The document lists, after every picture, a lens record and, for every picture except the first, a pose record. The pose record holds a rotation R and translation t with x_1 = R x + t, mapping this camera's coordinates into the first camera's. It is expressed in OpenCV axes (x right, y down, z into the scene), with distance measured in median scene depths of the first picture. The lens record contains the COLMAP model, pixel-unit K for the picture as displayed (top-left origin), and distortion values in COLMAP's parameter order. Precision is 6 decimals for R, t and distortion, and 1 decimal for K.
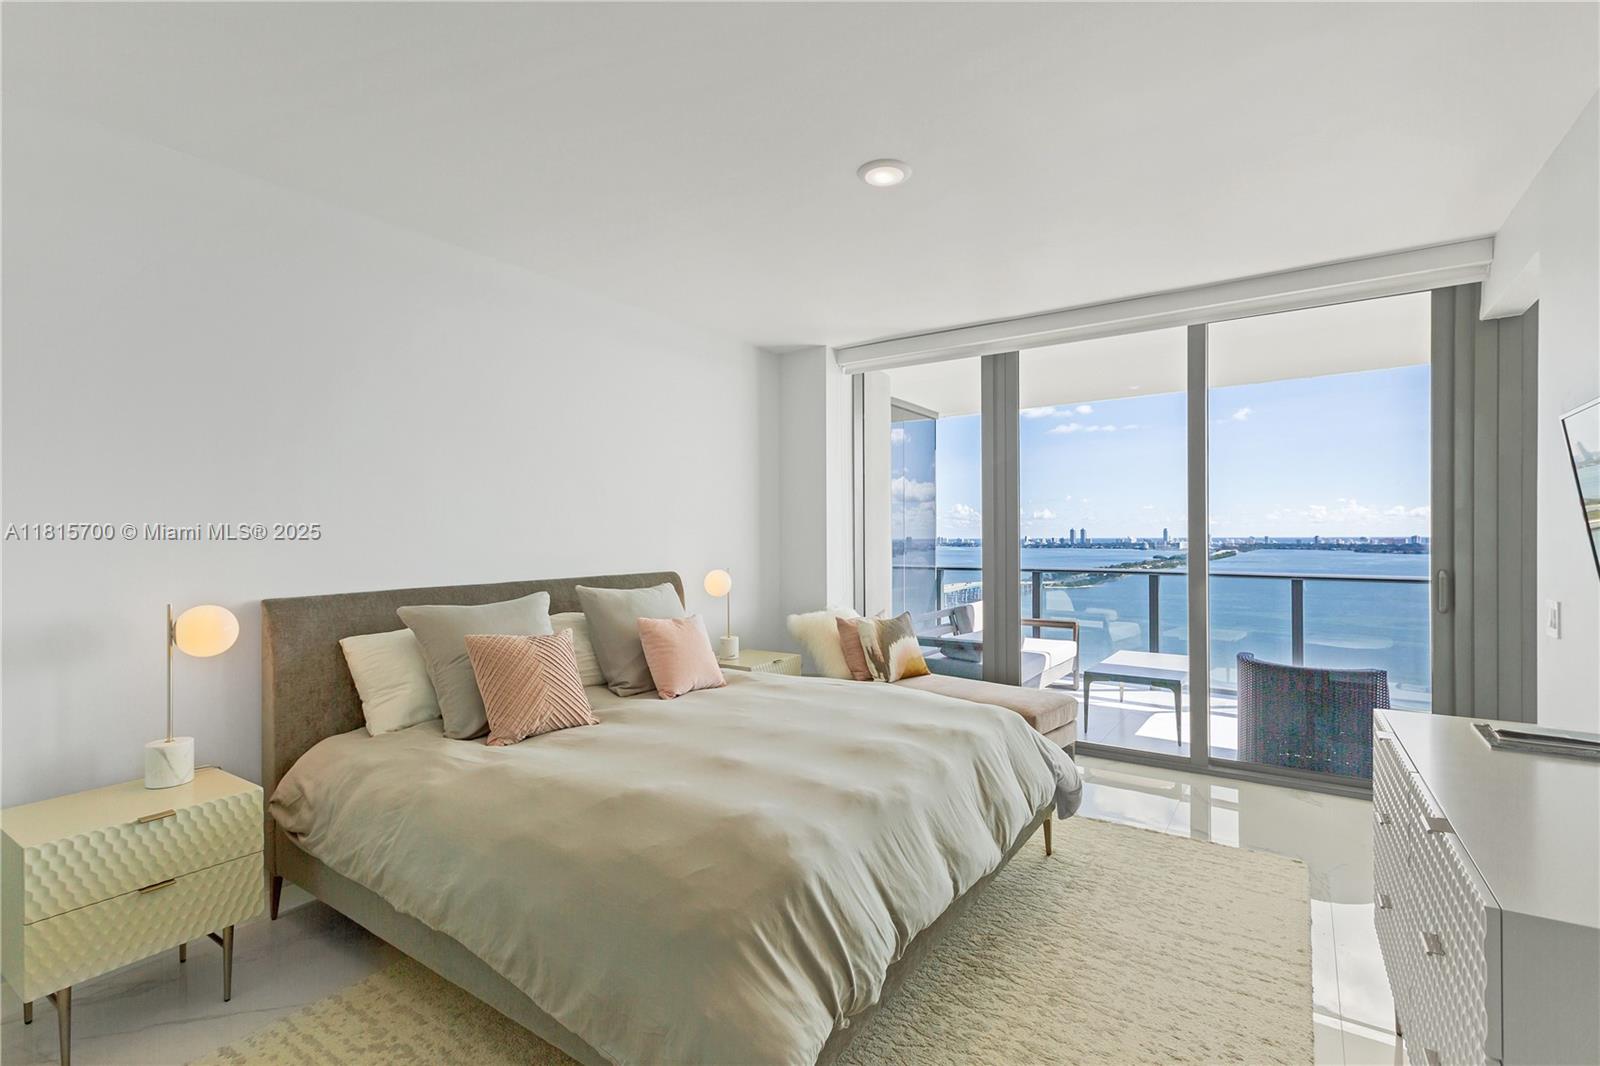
lens RADIAL K [[741.0, 0, 811.5], [0, 741.0, 538.4], [0, 0, 1]] dist [0.001290, 0.000773]
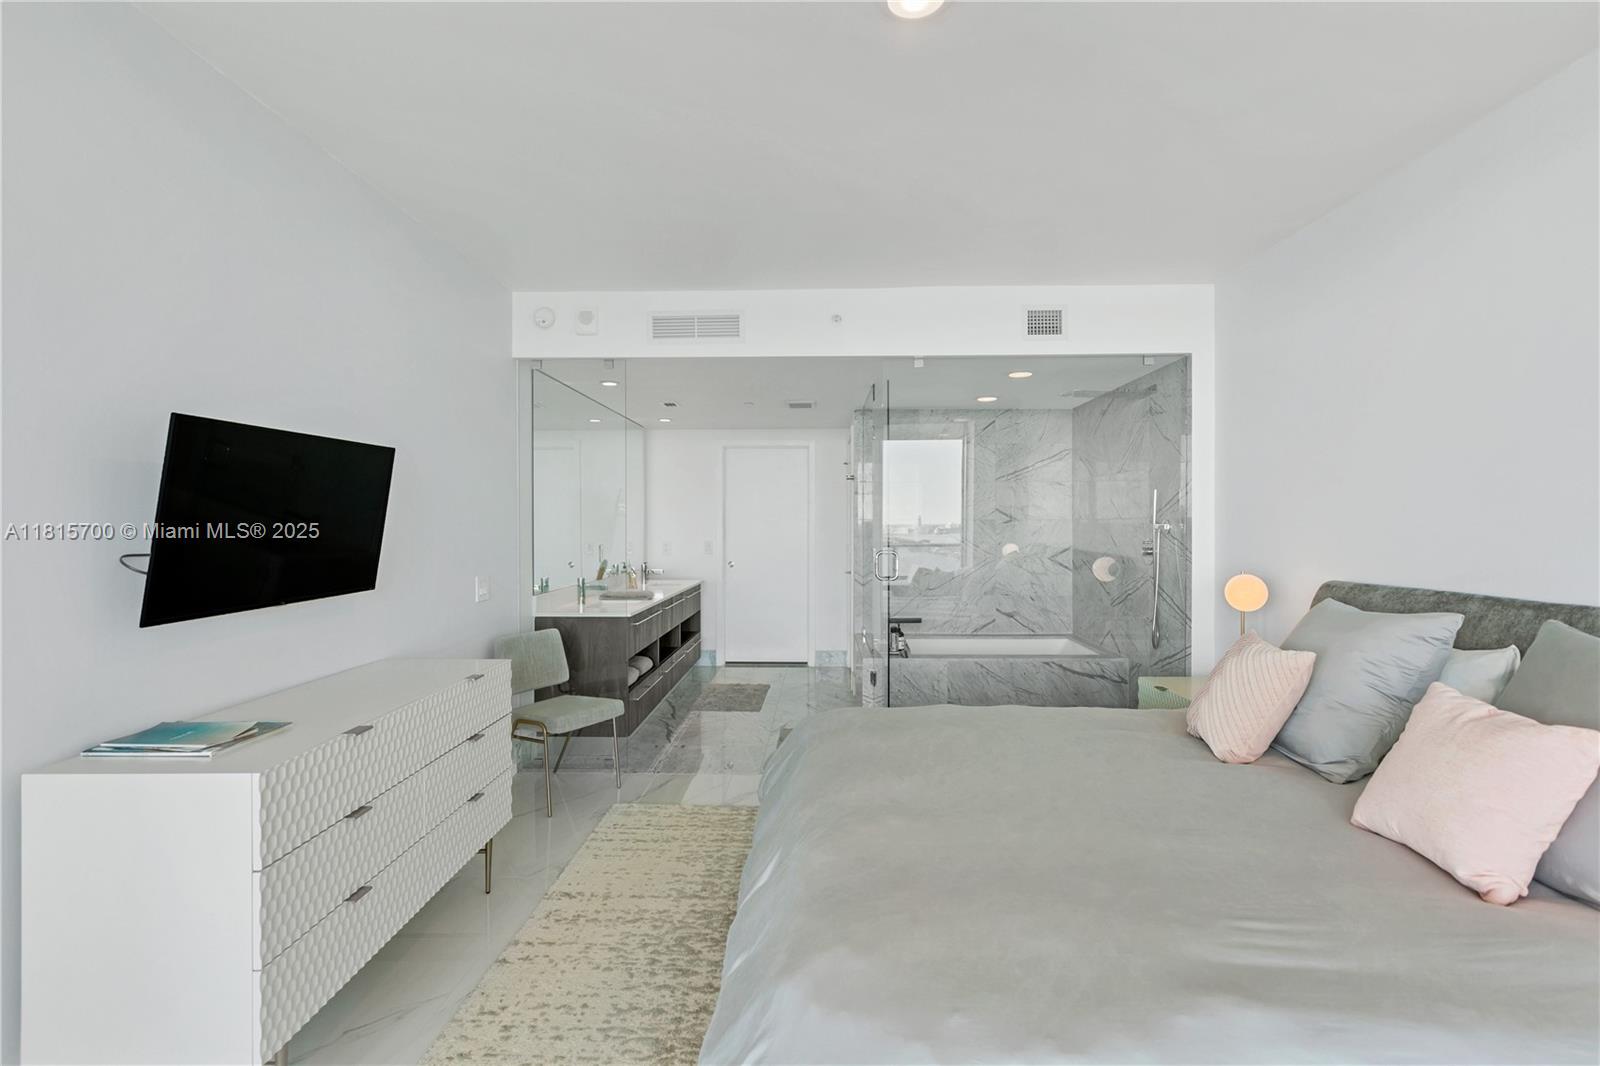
lens RADIAL K [[705.3, 0, 800.8], [0, 705.3, 526.2], [0, 0, 1]] dist [-0.000004, -0.000120]
pose [[-0.850957, 0.004835, -0.525213, 0.344806], [0.003512, 0.999988, 0.003515, -0.004158], [0.525223, 0.001146, -0.850964, 0.967160]]
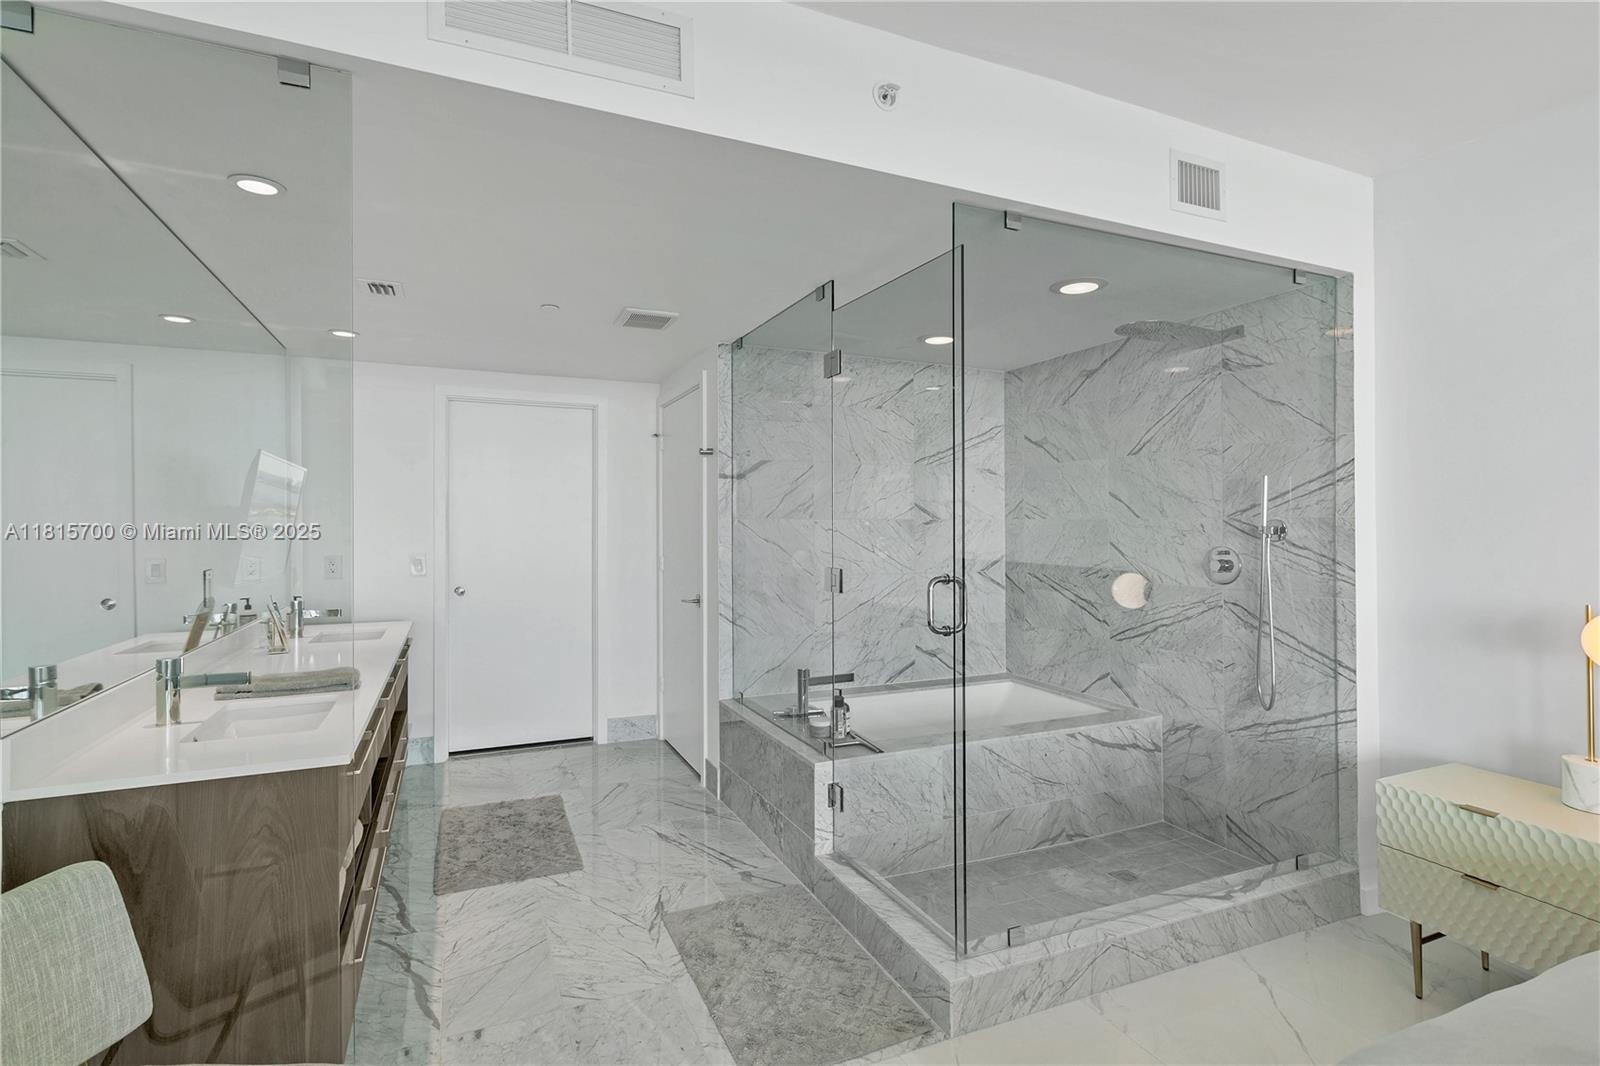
lens RADIAL K [[725.7, 0, 801.6], [0, 725.7, 525.2], [0, 0, 1]] dist [0.000485, 0.000197]
pose [[-0.529884, 0.000303, -0.848070, 0.224101], [-0.000465, 1.000000, 0.000648, -0.003550], [0.848070, 0.000737, -0.529883, 0.376092]]
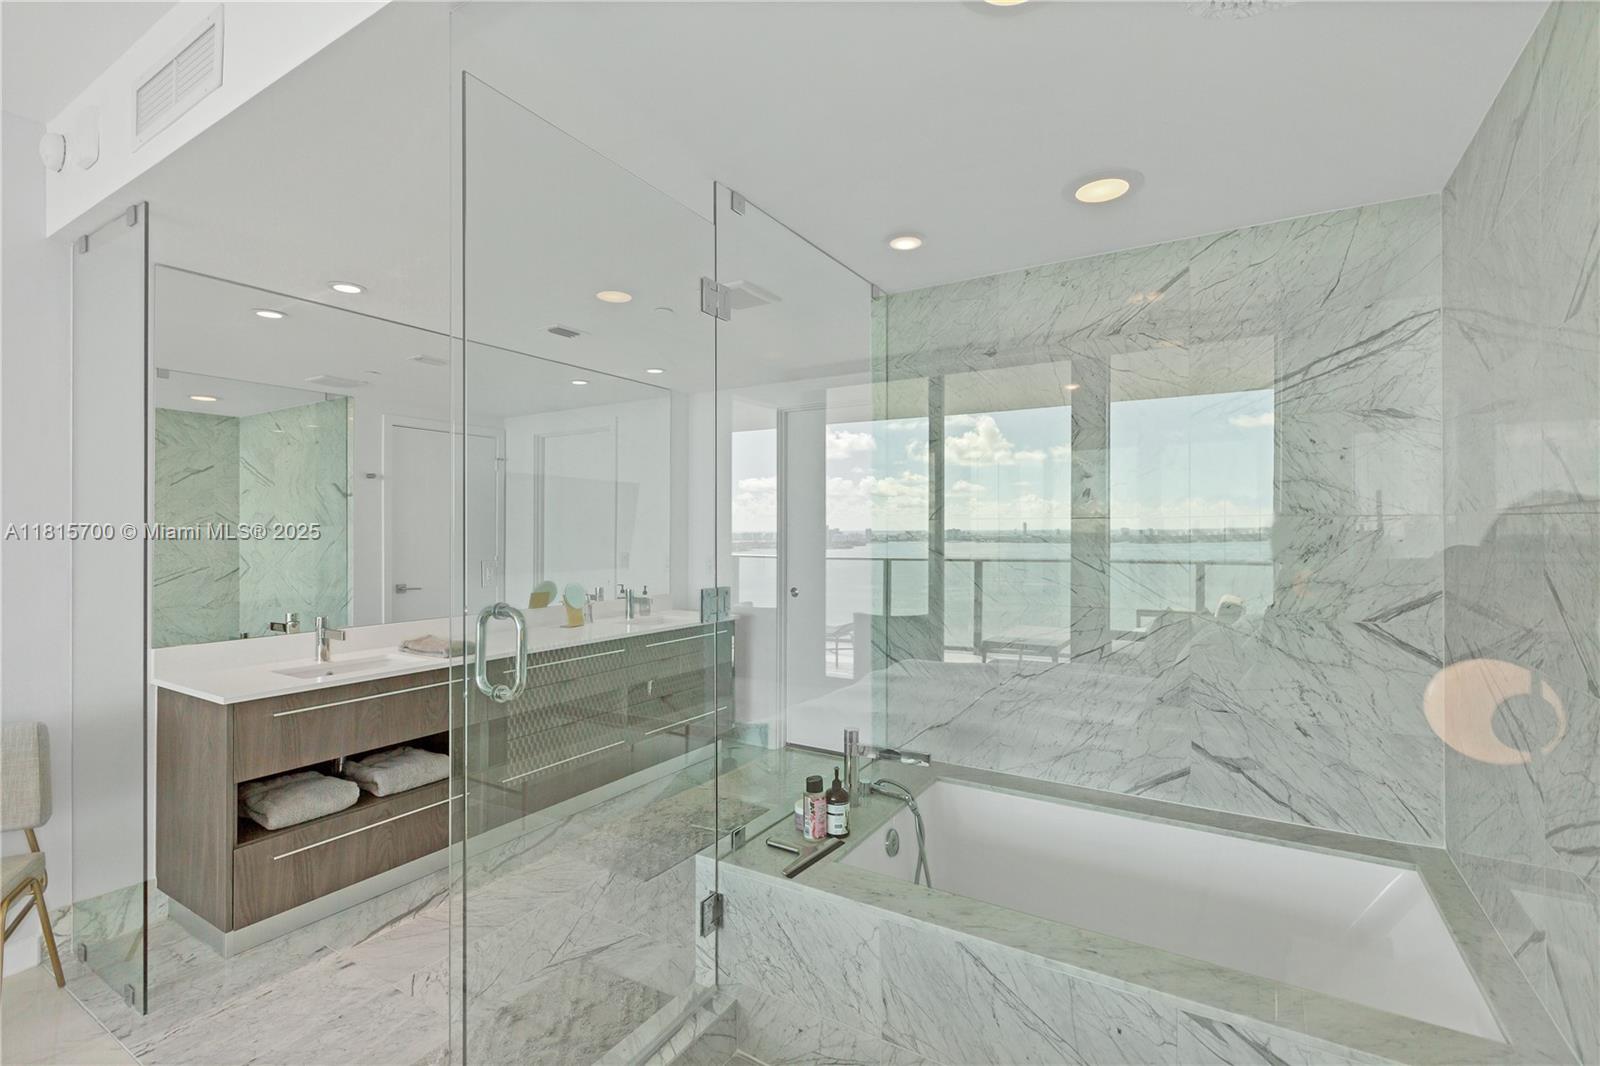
lens RADIAL K [[741.0, 0, 811.5], [0, 741.0, 538.4], [0, 0, 1]] dist [0.001290, 0.000773]
pose [[-0.997275, 0.000445, -0.073769, -0.385766], [-0.000392, 0.999936, 0.011333, -0.000282], [0.073770, 0.011331, -0.997211, 0.527945]]
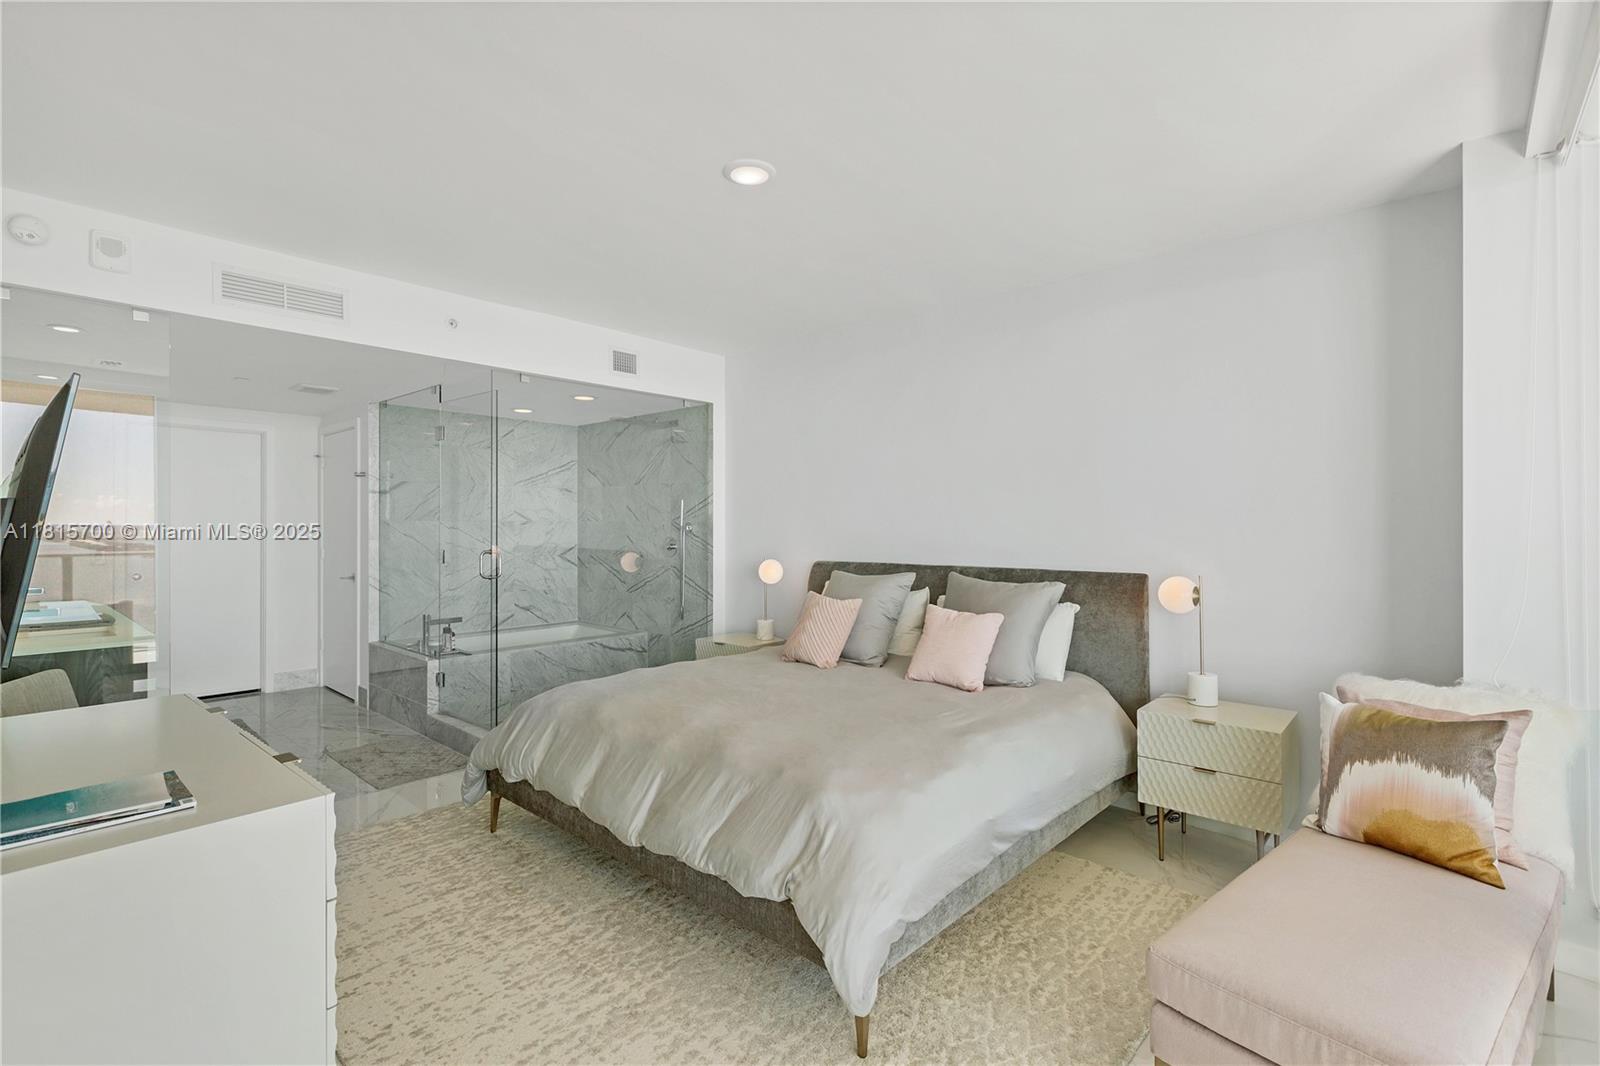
lens RADIAL K [[717.2, 0, 751.7], [0, 717.2, 521.5], [0, 0, 1]] dist [0.001573, 0.000035]
pose [[-0.196368, -0.004378, -0.980521, 0.687425], [-0.002174, 0.999990, -0.004030, -0.005357], [0.980528, 0.001340, -0.196375, 0.775610]]
